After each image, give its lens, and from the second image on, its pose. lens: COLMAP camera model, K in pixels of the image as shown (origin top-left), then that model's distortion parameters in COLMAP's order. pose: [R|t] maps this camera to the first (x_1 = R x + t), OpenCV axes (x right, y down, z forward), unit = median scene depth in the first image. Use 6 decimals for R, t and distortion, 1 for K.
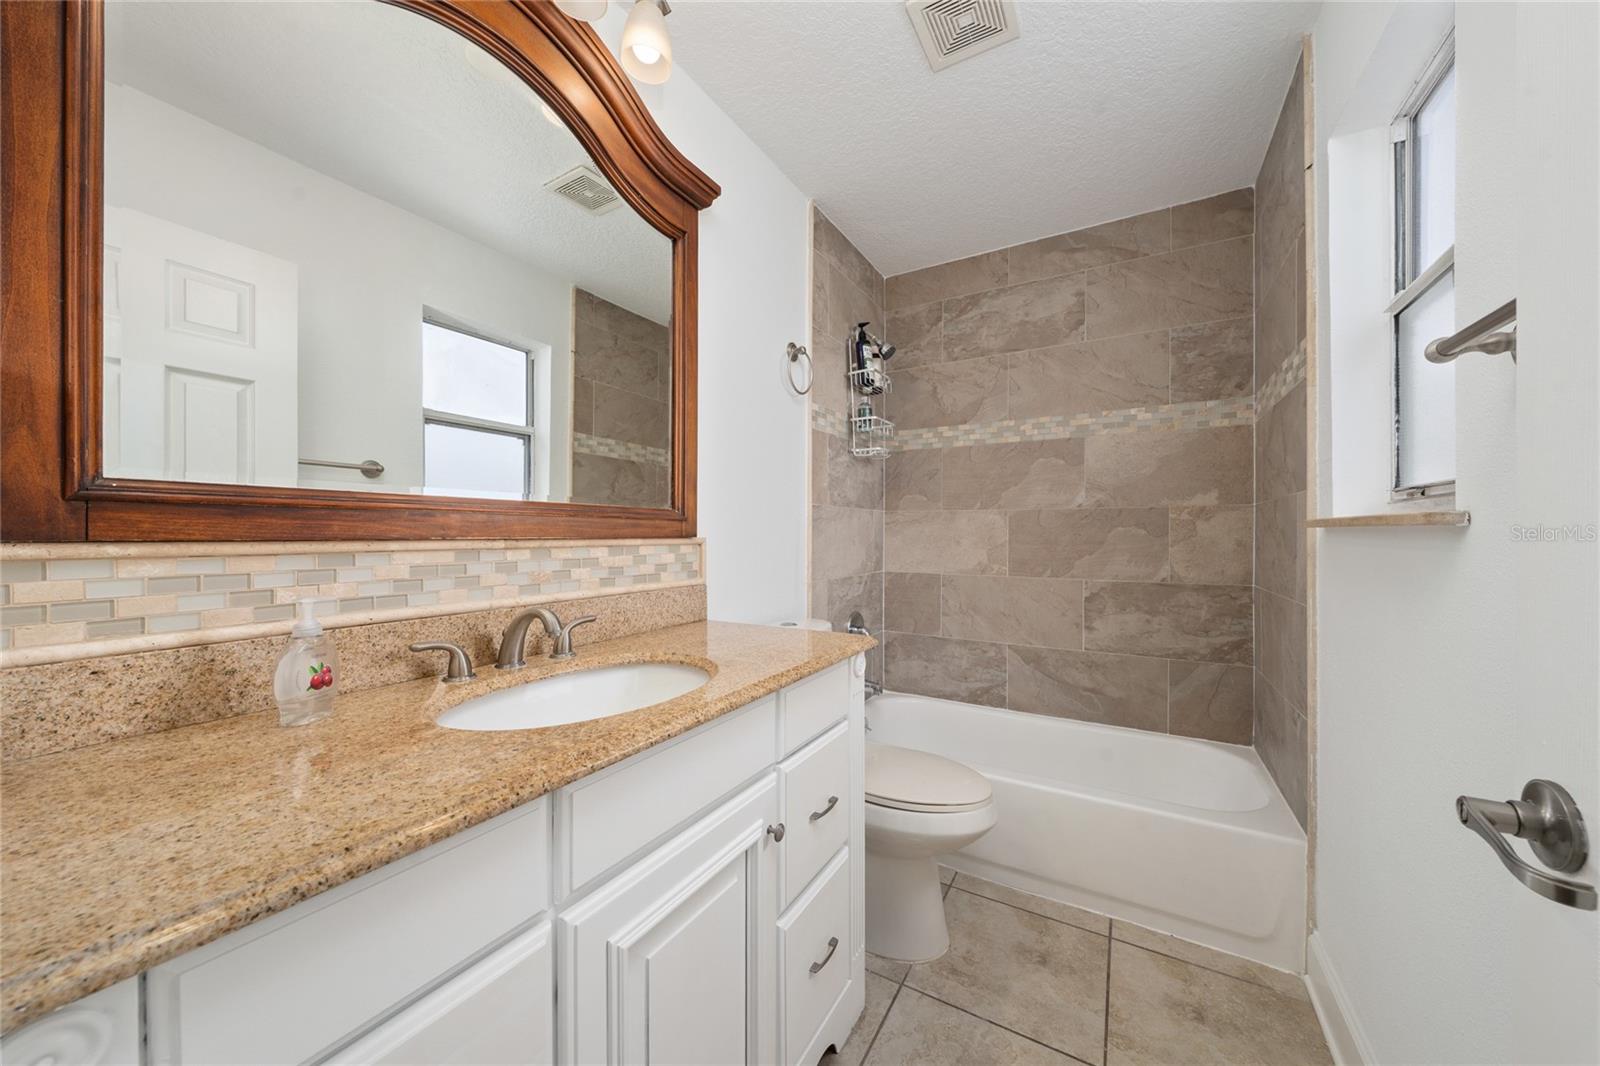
lens RADIAL K [[552.9, 0, 800.4], [0, 552.9, 534.7], [0, 0, 1]] dist [-0.015427, -0.000043]
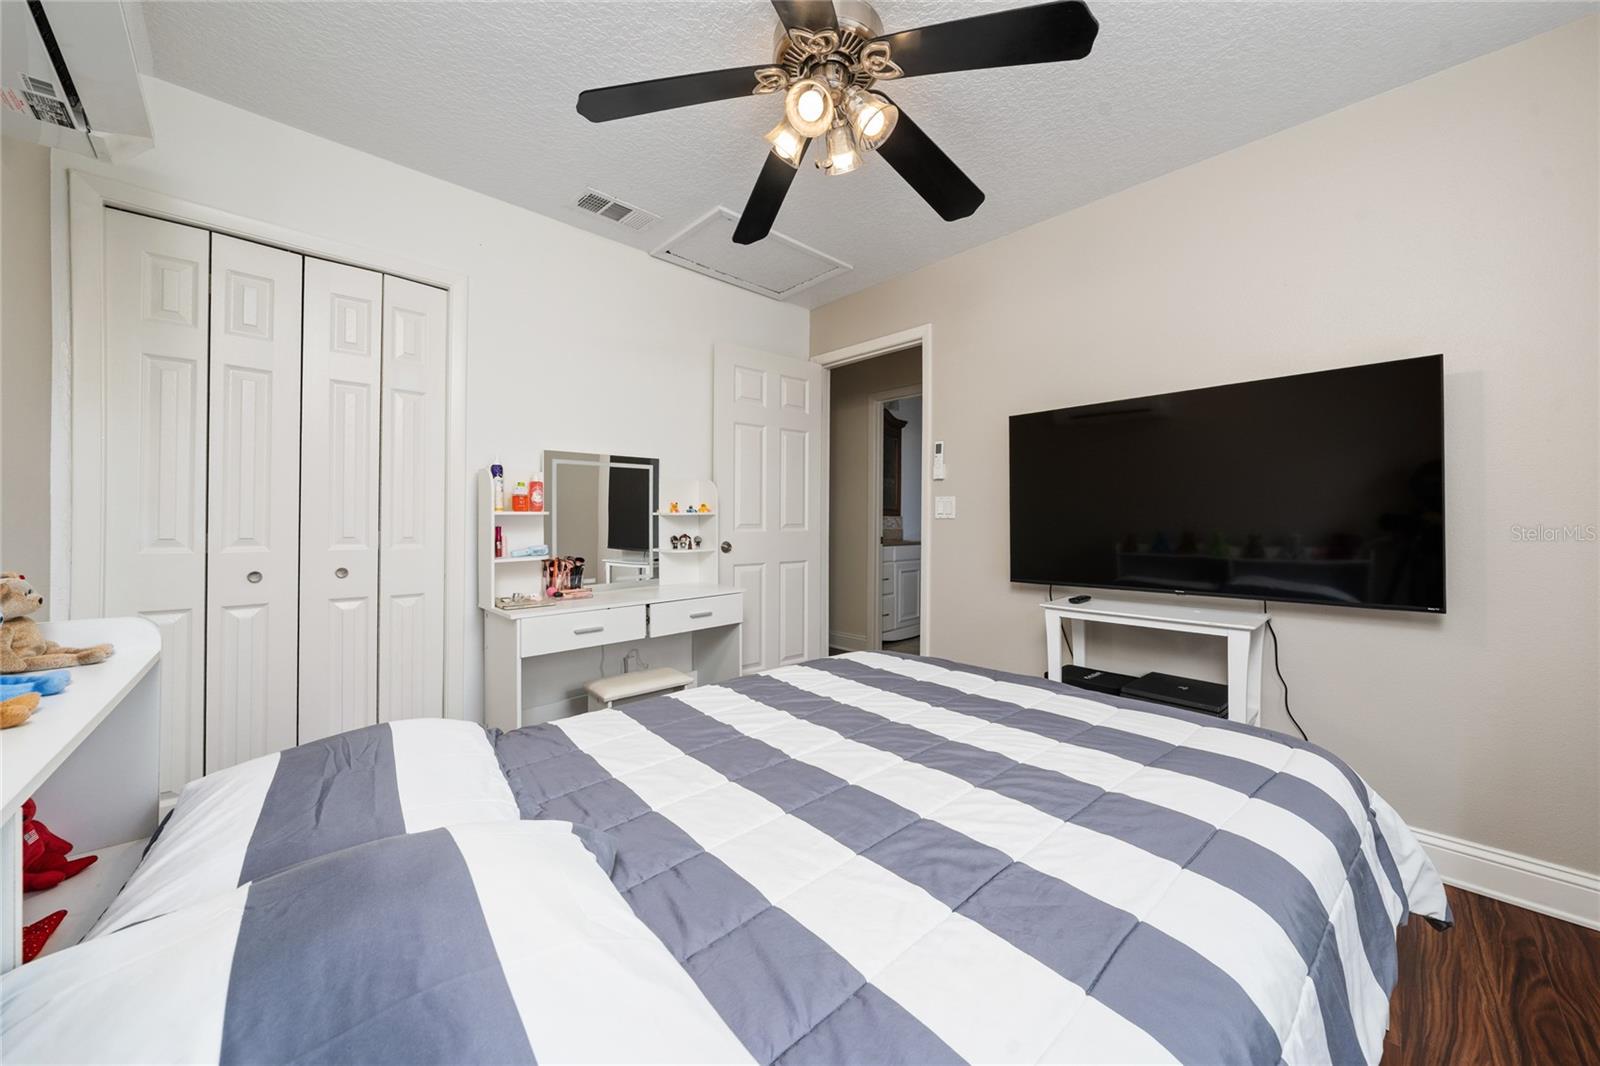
lens RADIAL K [[552.9, 0, 799.0], [0, 552.9, 523.0], [0, 0, 1]] dist [-0.015427, -0.000043]
pose [[0.956604, 0.006082, -0.291328, 0.240476], [-0.005006, 0.999978, 0.004440, 0.040356], [0.291348, -0.002789, 0.956613, -2.745455]]
